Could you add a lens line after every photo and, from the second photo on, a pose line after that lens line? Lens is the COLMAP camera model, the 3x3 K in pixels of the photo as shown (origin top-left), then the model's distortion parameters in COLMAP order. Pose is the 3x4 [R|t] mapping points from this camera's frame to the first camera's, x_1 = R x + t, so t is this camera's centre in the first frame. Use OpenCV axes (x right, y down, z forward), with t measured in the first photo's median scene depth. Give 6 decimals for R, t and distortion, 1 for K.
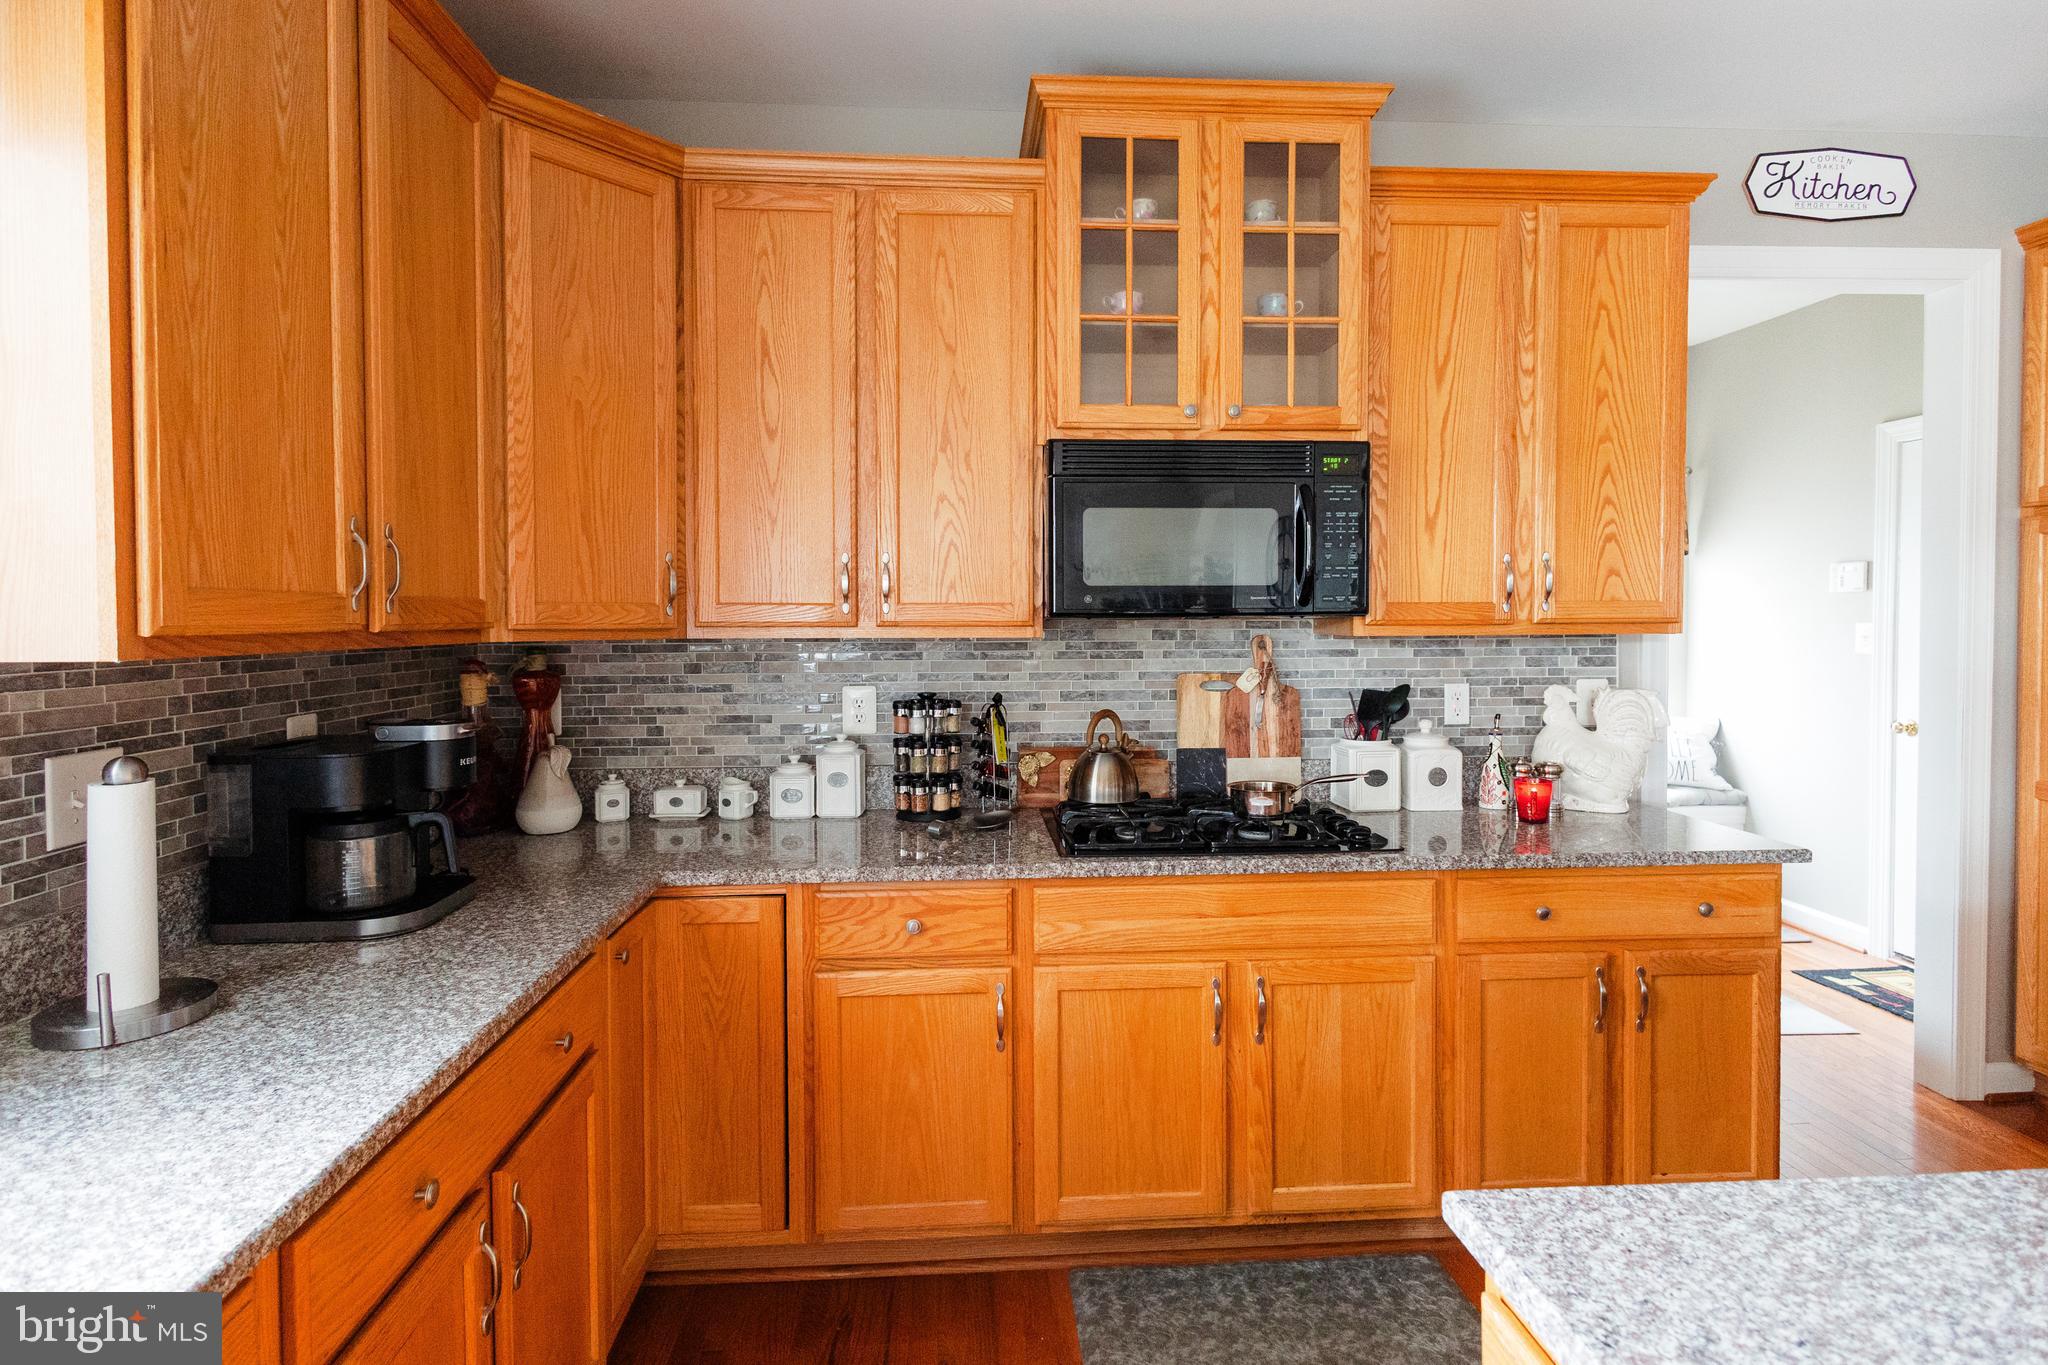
lens RADIAL K [[1021.0, 0, 1020.8], [0, 1021.0, 637.5], [0, 0, 1]] dist [0.010093, -0.000260]
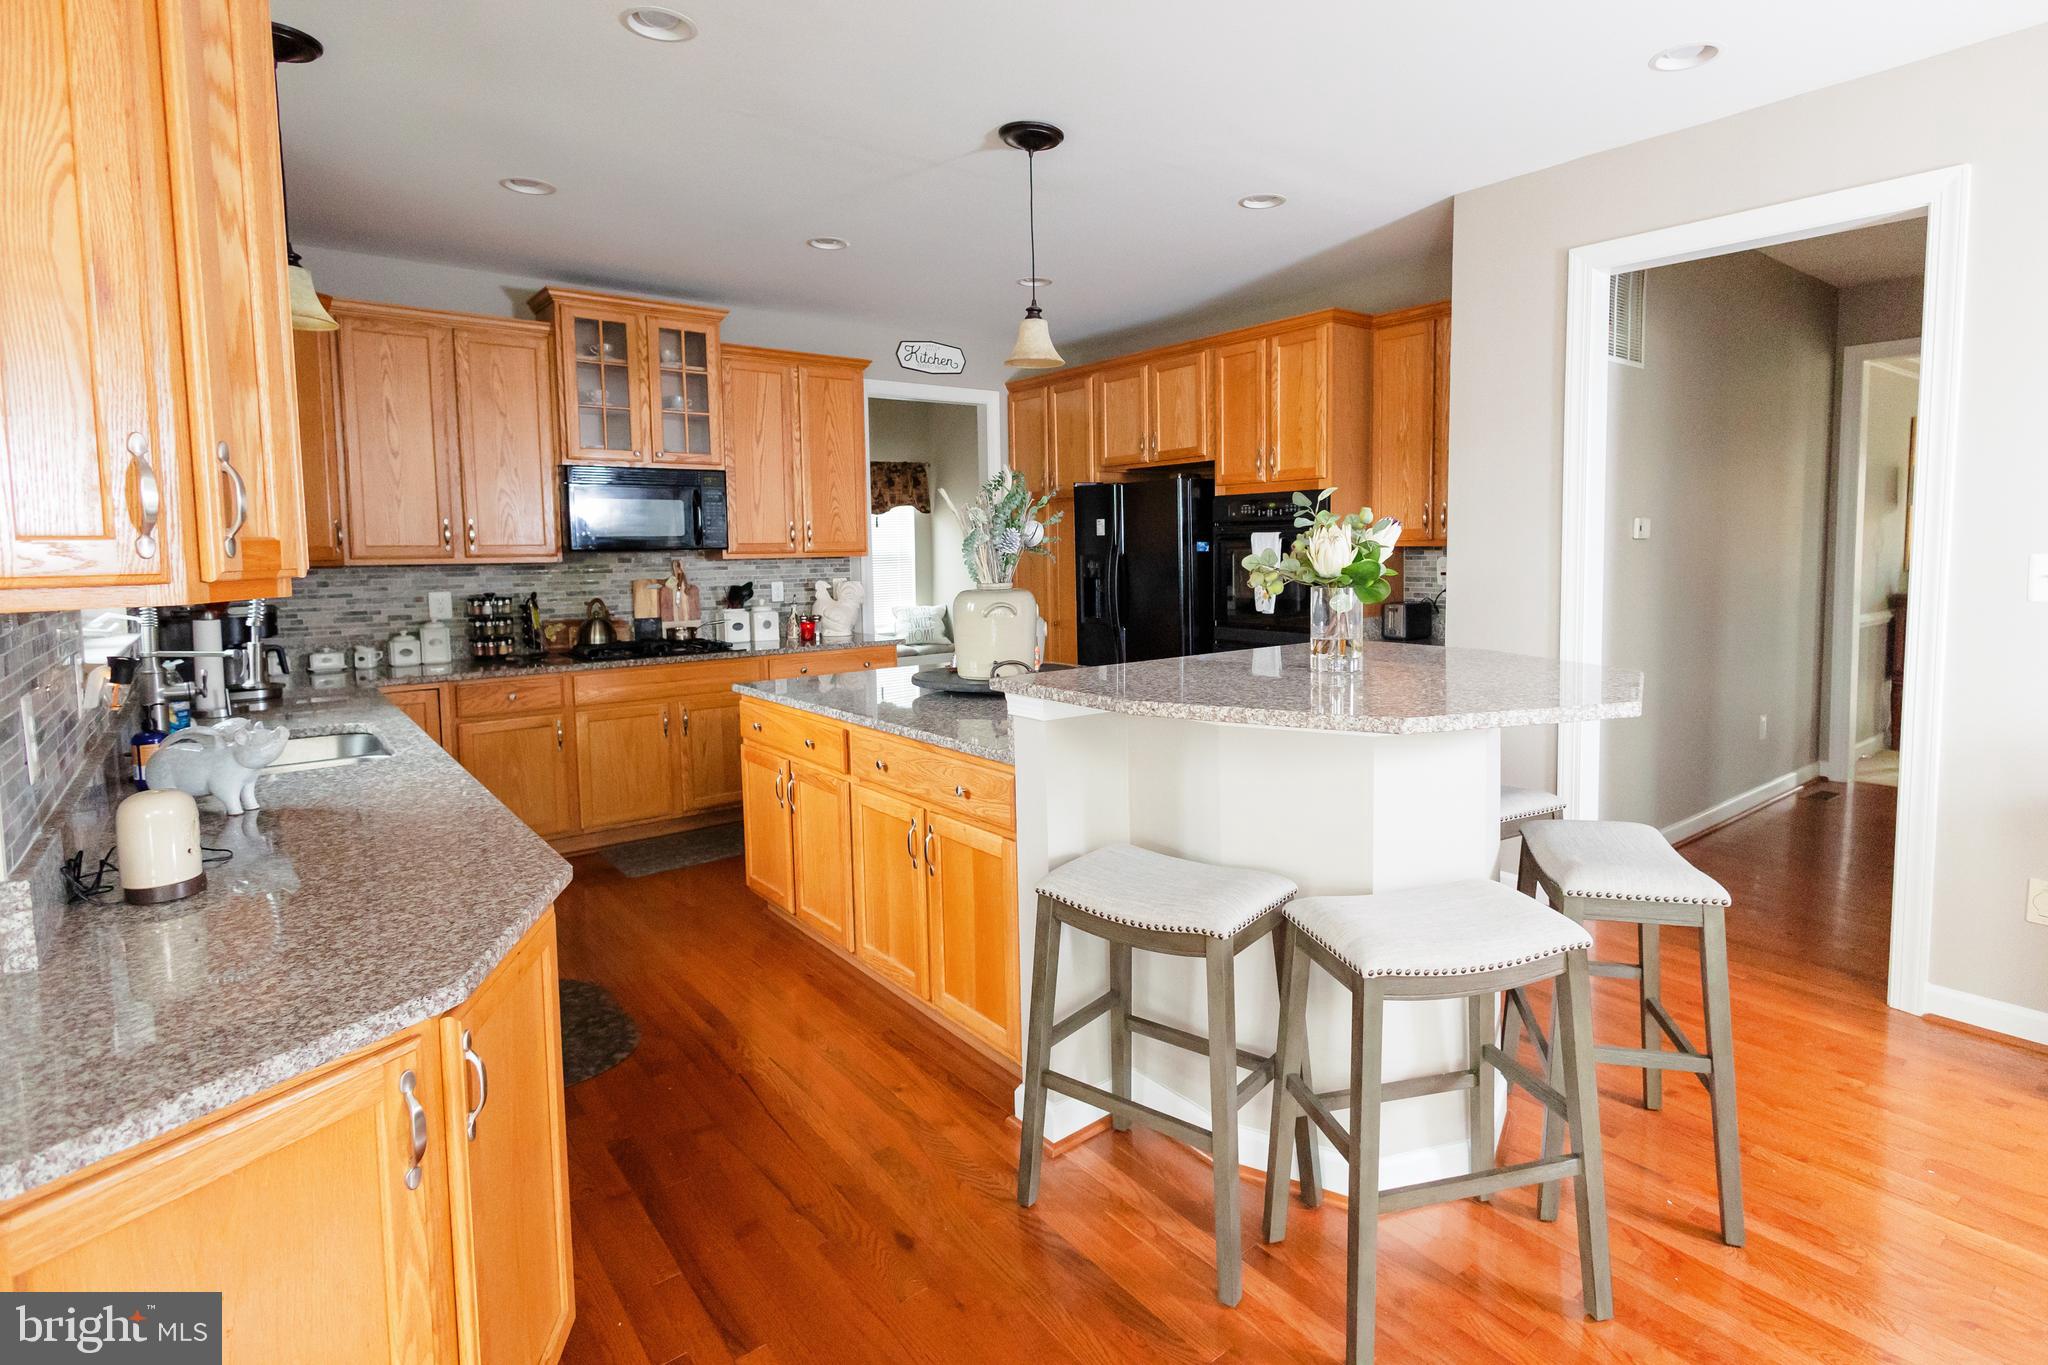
lens RADIAL K [[1021.0, 0, 1104.4], [0, 1021.0, 619.8], [0, 0, 1]] dist [0.010093, -0.000260]
pose [[0.804656, -0.050218, 0.591614, -0.293042], [0.021559, 0.998231, 0.055410, 0.022894], [-0.593350, -0.031832, 0.804315, -1.151991]]
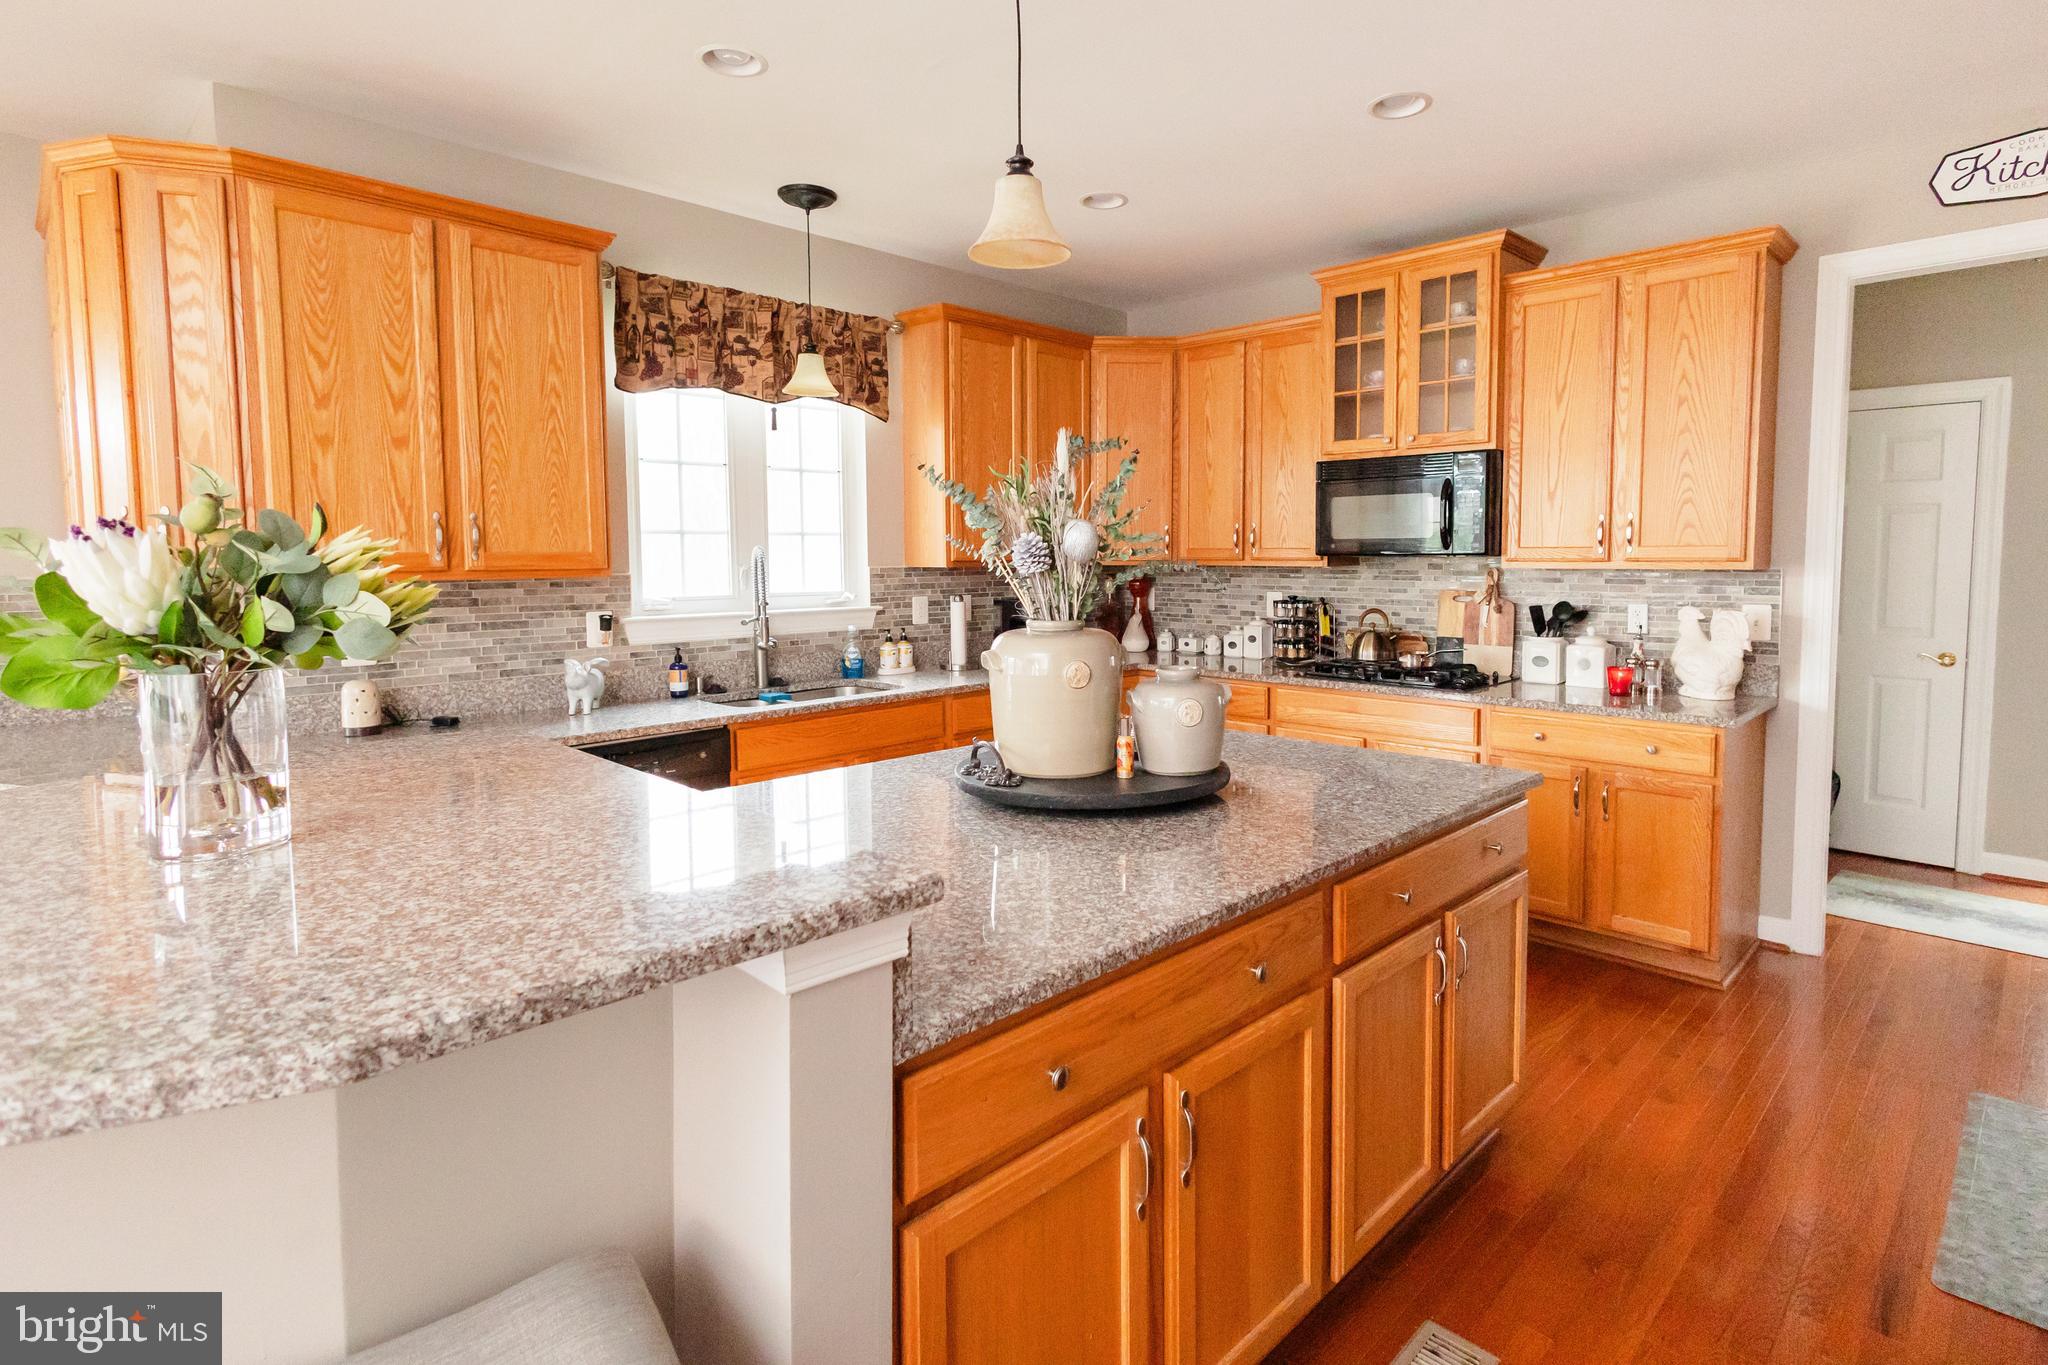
lens RADIAL K [[1021.0, 0, 1086.6], [0, 1021.0, 617.0], [0, 0, 1]] dist [0.010093, -0.000260]
pose [[0.682301, 0.048493, -0.729462, 1.001543], [-0.015151, 0.998521, 0.052208, 0.001006], [0.730915, -0.024570, 0.682027, -0.543347]]
